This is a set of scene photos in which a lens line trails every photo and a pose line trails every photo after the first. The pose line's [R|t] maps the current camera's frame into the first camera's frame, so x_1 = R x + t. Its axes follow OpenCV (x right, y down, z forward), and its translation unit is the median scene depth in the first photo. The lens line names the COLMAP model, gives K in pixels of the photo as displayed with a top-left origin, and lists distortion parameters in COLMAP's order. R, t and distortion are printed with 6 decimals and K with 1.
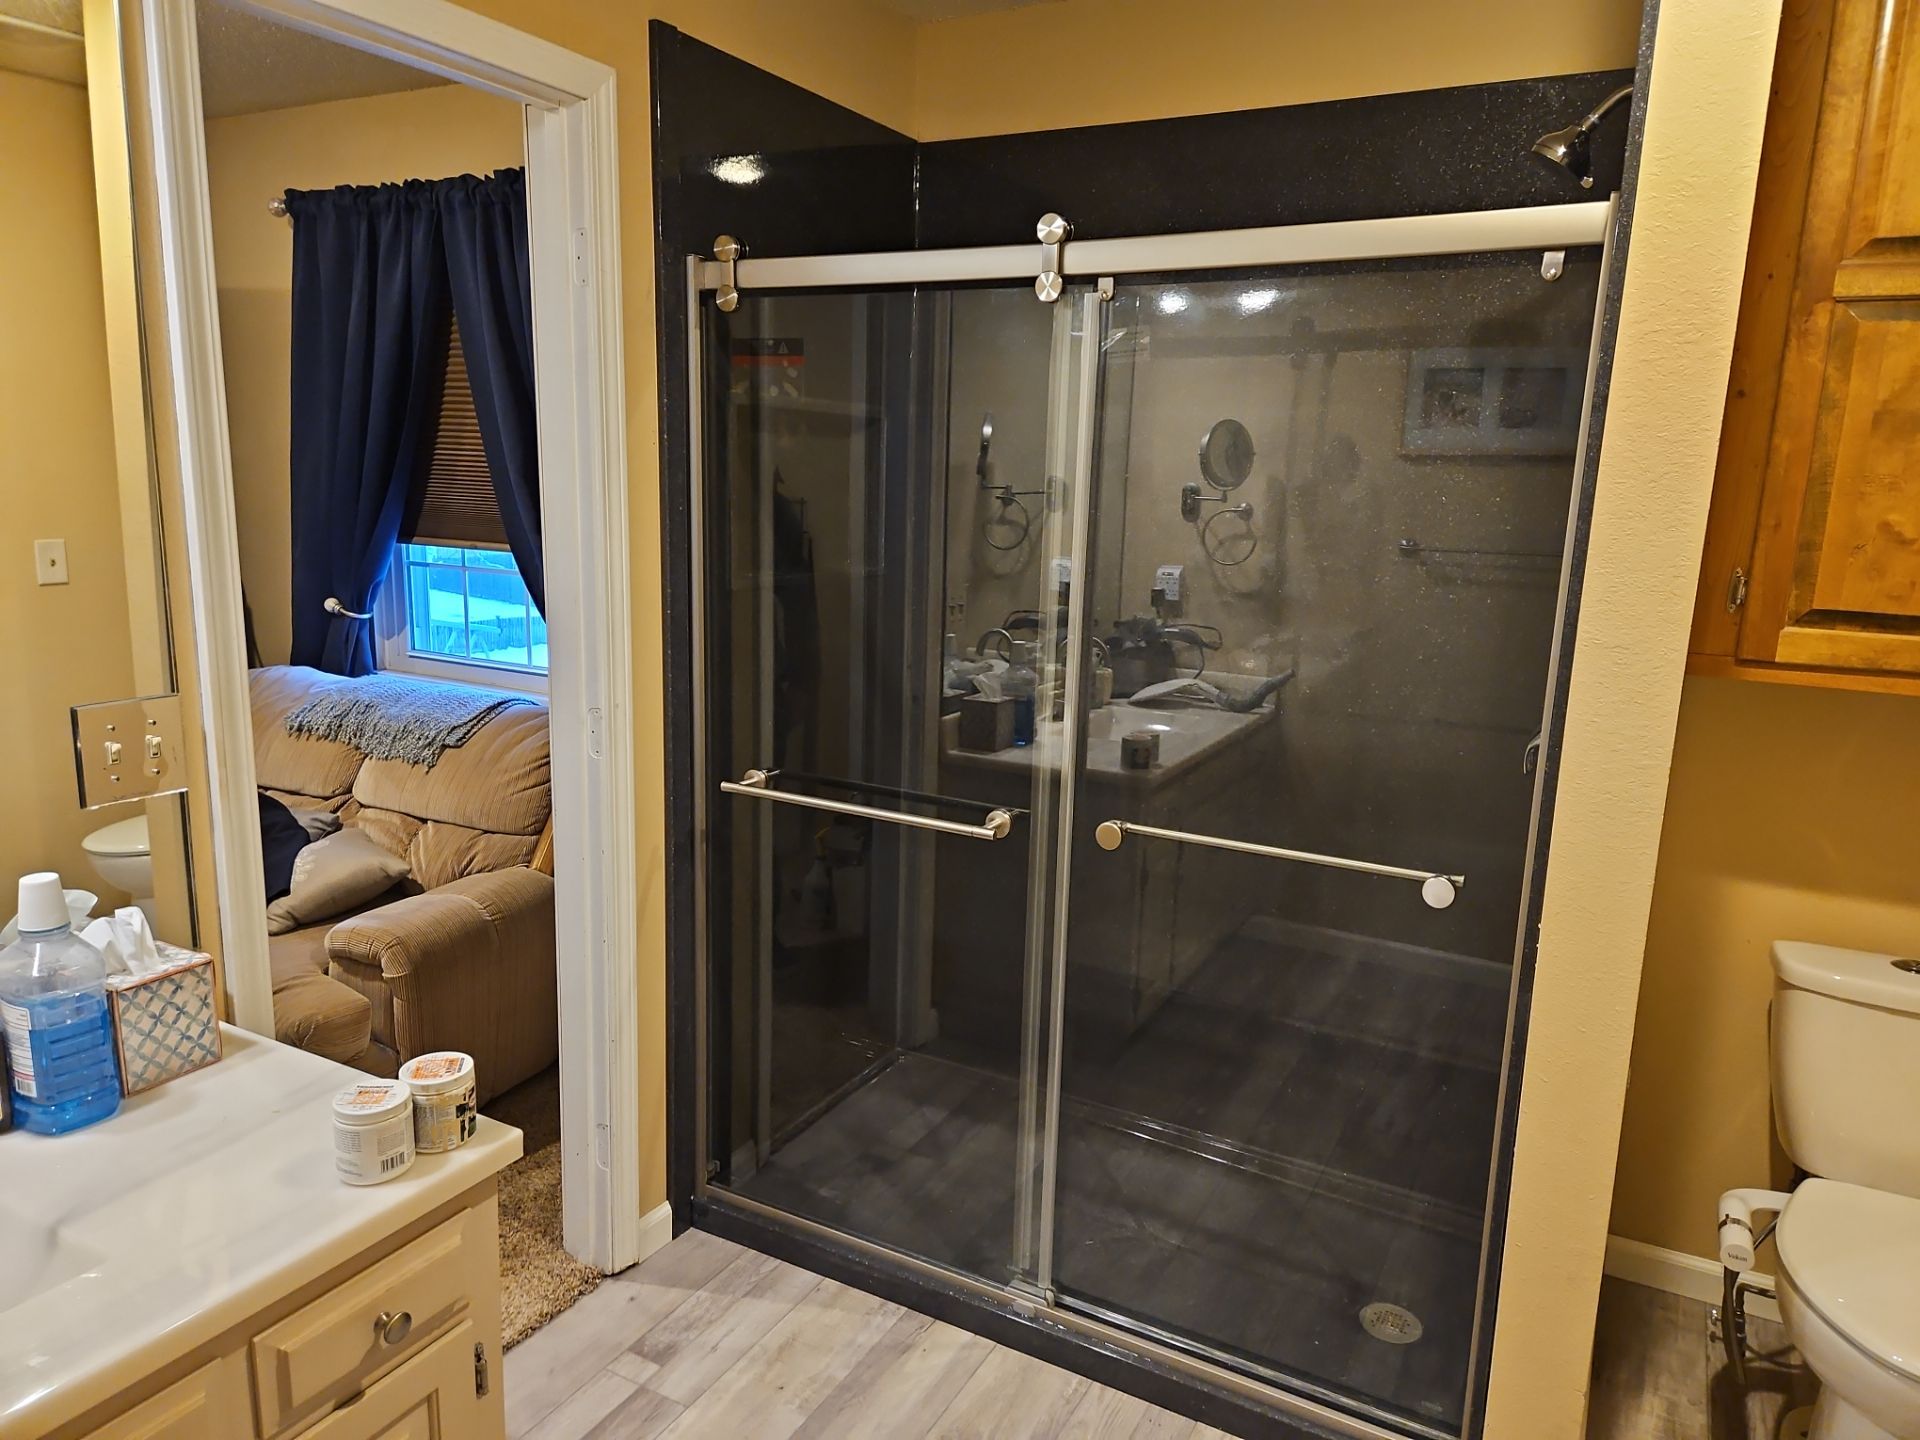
lens RADIAL K [[1328.2, 0, 944.2], [0, 1328.2, 770.2], [0, 0, 1]] dist [0.025948, -0.007357]
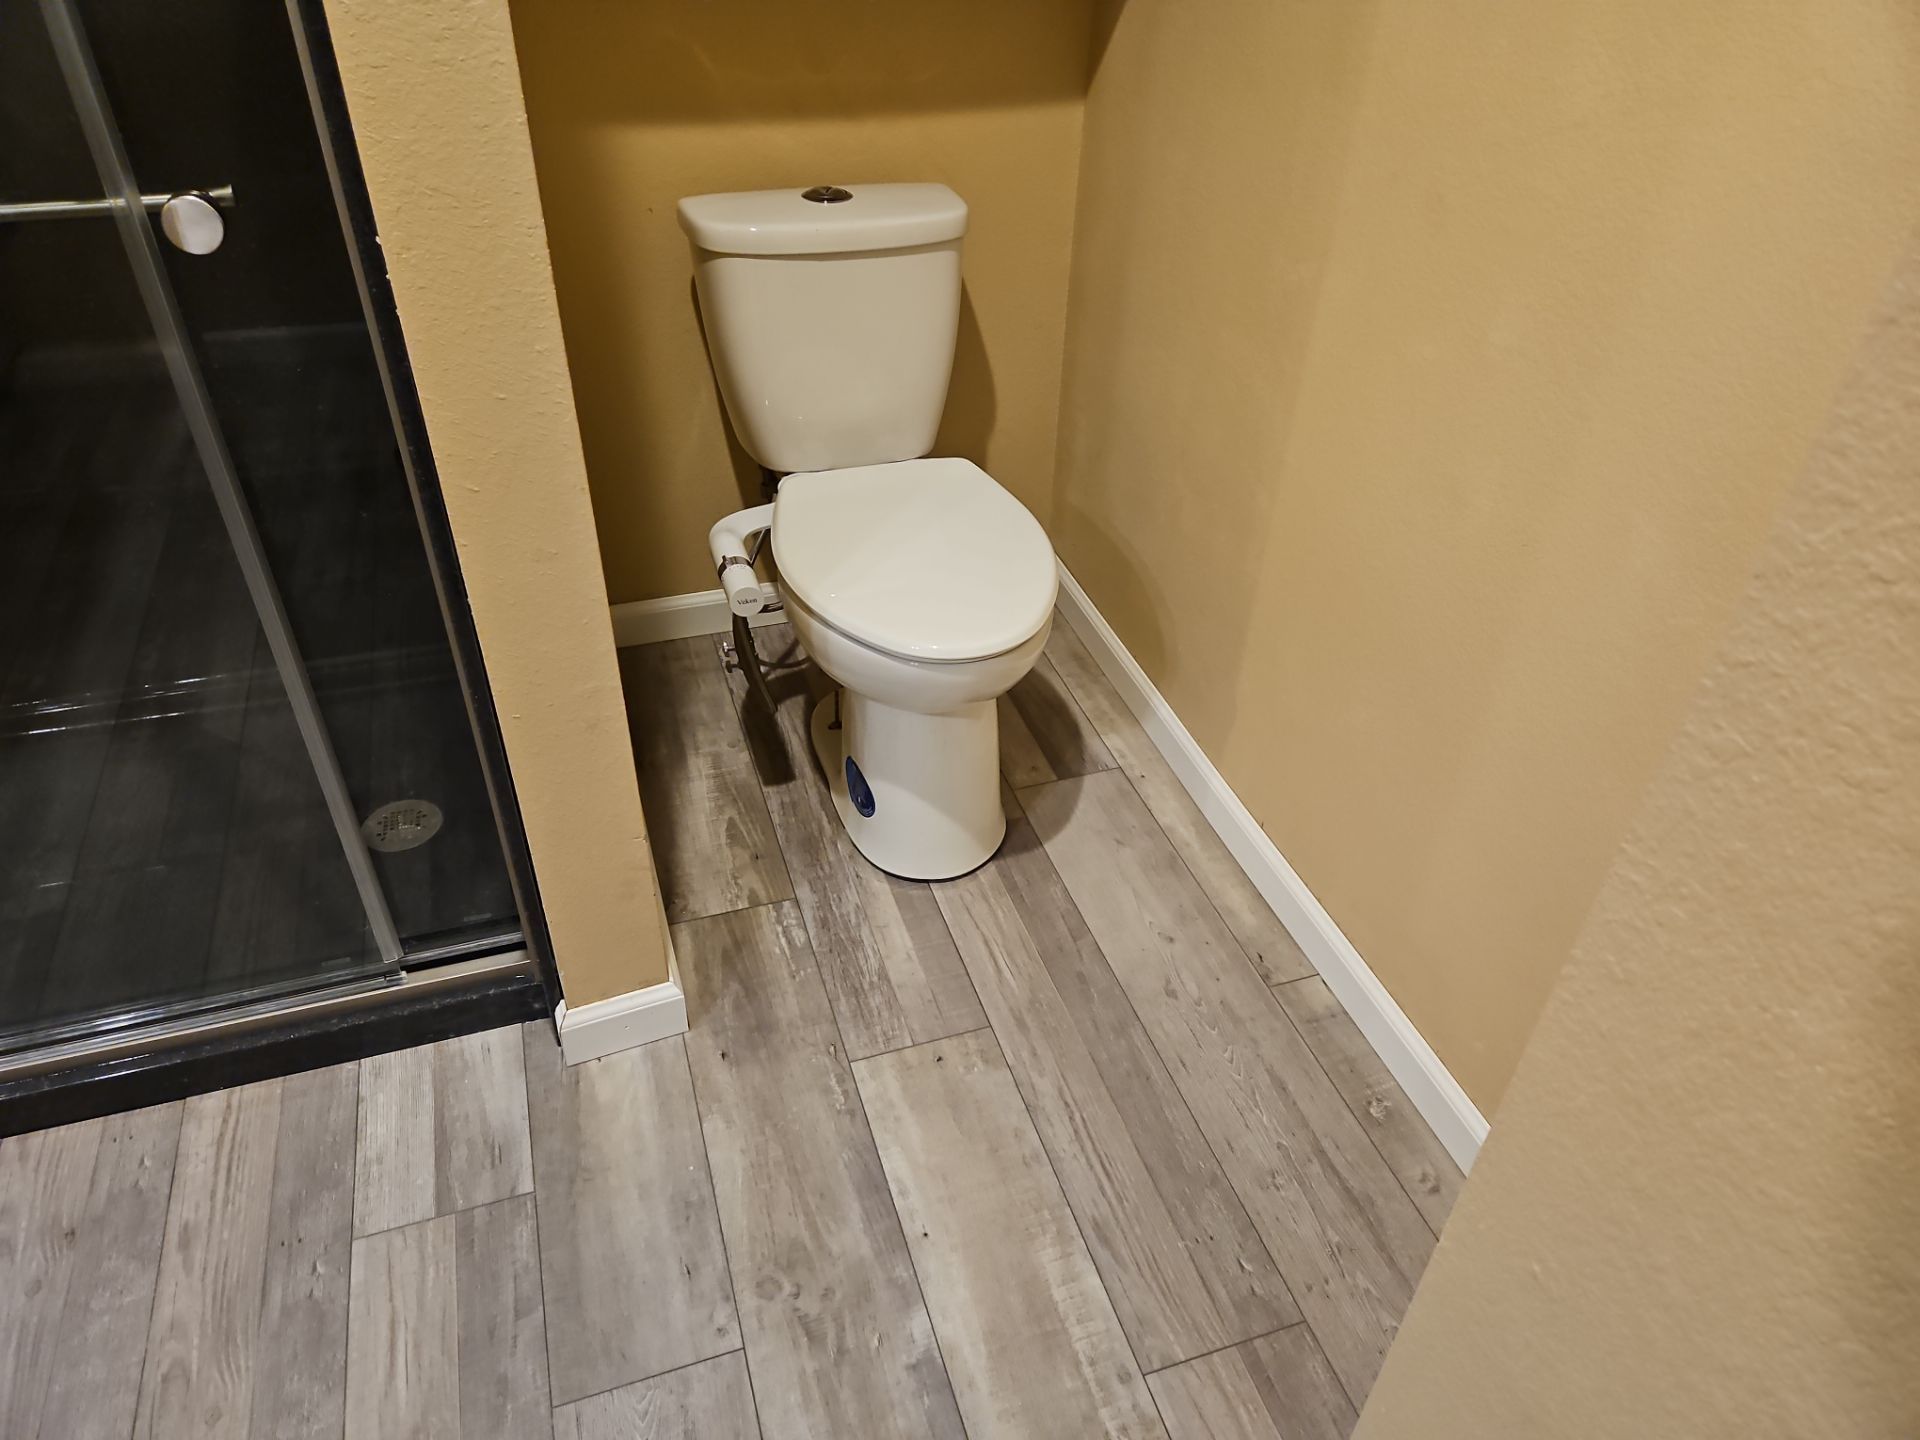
lens RADIAL K [[1309.8, 0, 960.0], [0, 1309.8, 720.0], [0, 0, 1]] dist [0.012240, -0.000293]
pose [[0.683870, -0.442548, 0.580063, 0.146784], [0.155512, 0.865183, 0.476733, 0.047851], [-0.712838, -0.235817, 0.660494, 0.293537]]
